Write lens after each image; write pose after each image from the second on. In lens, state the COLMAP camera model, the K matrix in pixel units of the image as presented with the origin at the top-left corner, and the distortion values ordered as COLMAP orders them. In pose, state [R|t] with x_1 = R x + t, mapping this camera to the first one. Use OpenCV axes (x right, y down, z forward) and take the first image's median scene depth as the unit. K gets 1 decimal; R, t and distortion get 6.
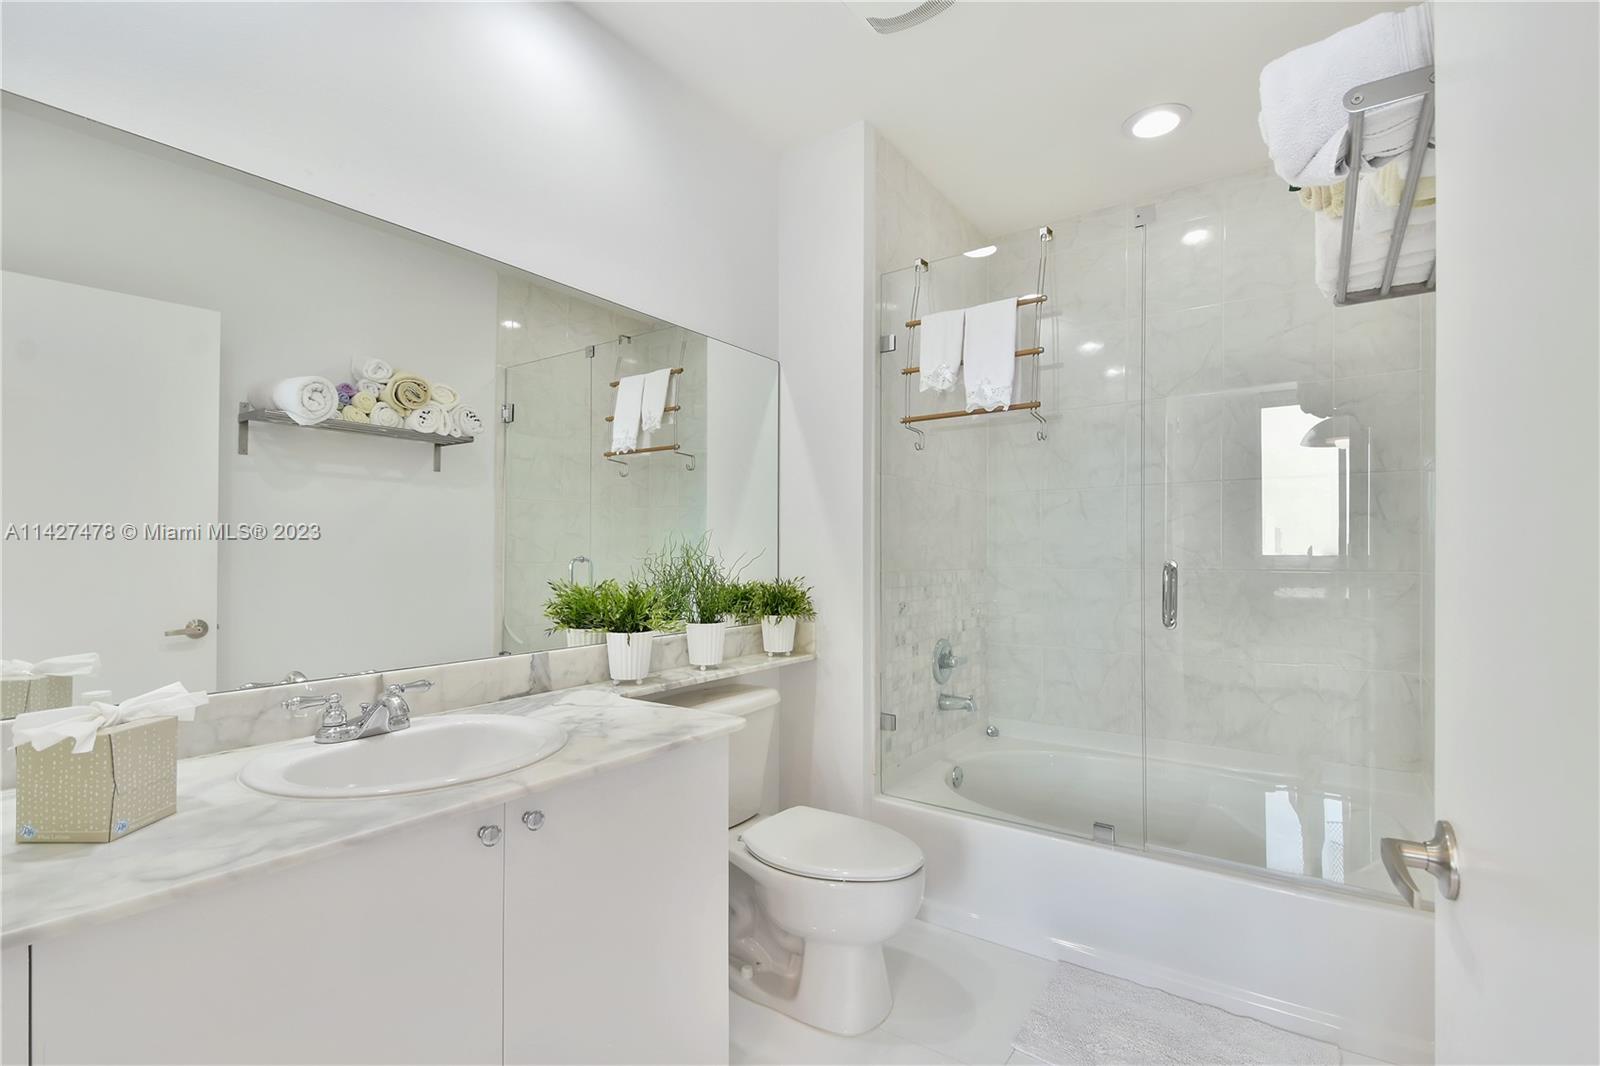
lens RADIAL K [[727.3, 0, 797.9], [0, 727.3, 600.5], [0, 0, 1]] dist [-0.030891, -0.000190]
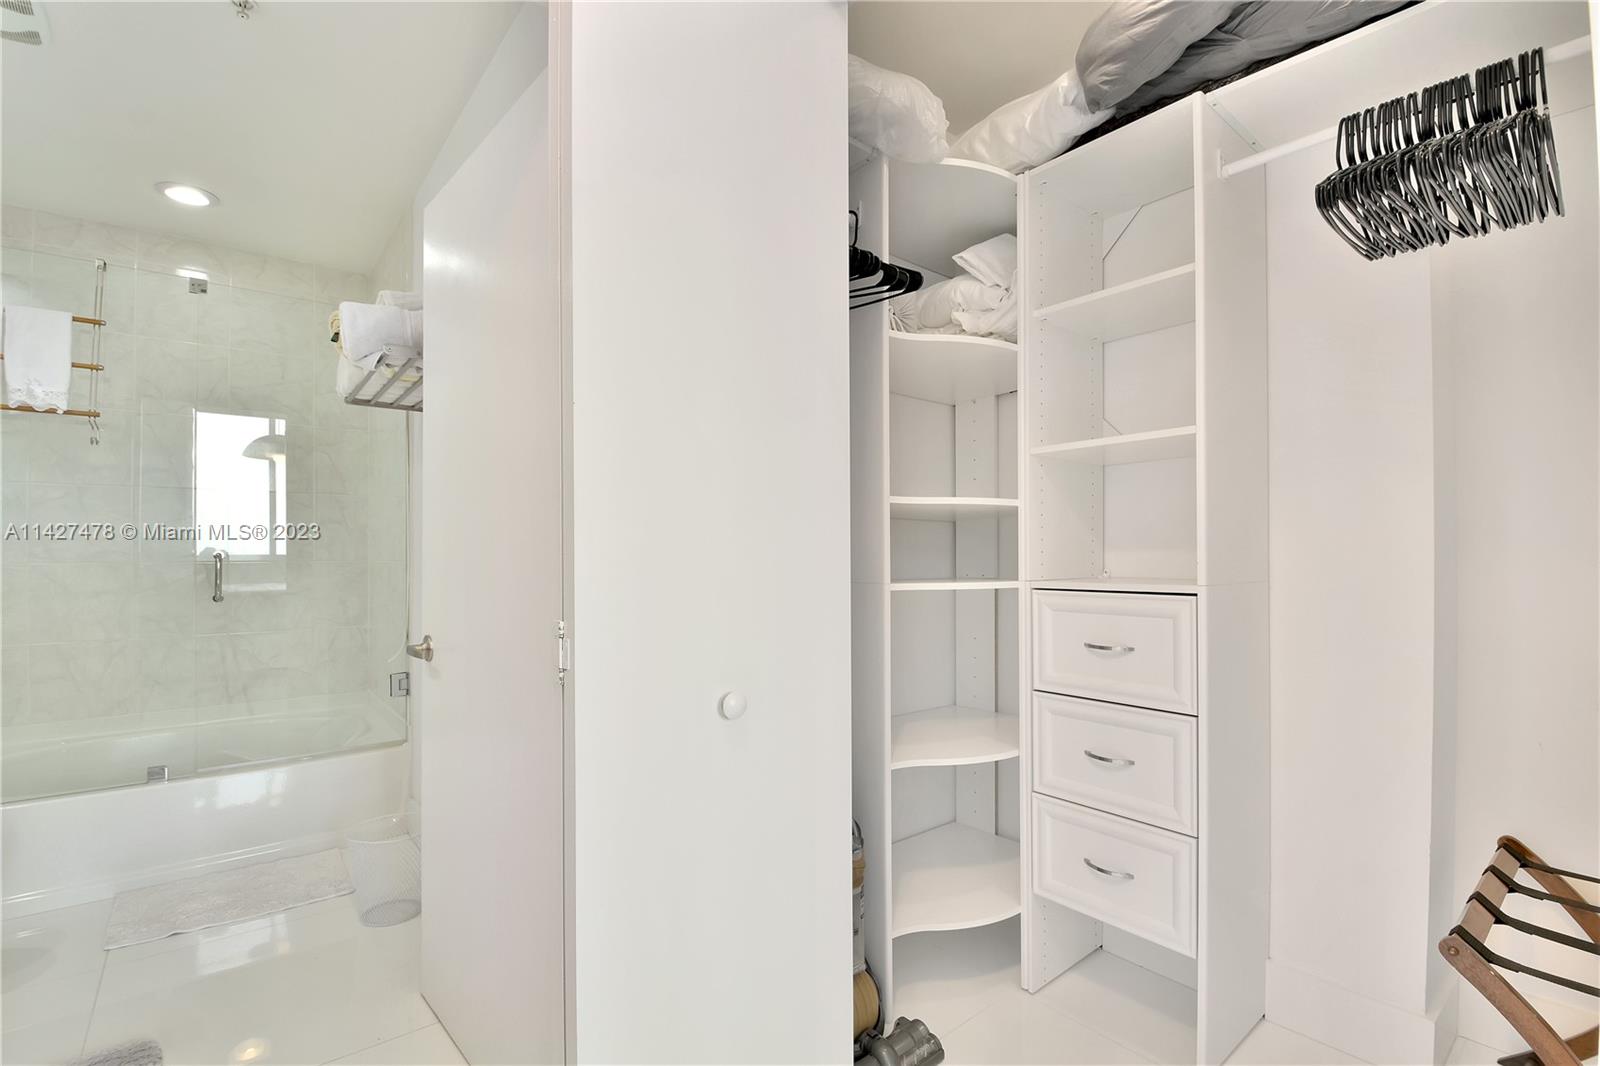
lens RADIAL K [[710.0, 0, 799.0], [0, 710.0, 571.6], [0, 0, 1]] dist [0.015966, -0.022752]
pose [[0.263612, 0.001343, 0.964628, -0.431880], [0.039807, 0.999132, -0.012269, 0.032615], [-0.963807, 0.041634, 0.263330, -0.338415]]
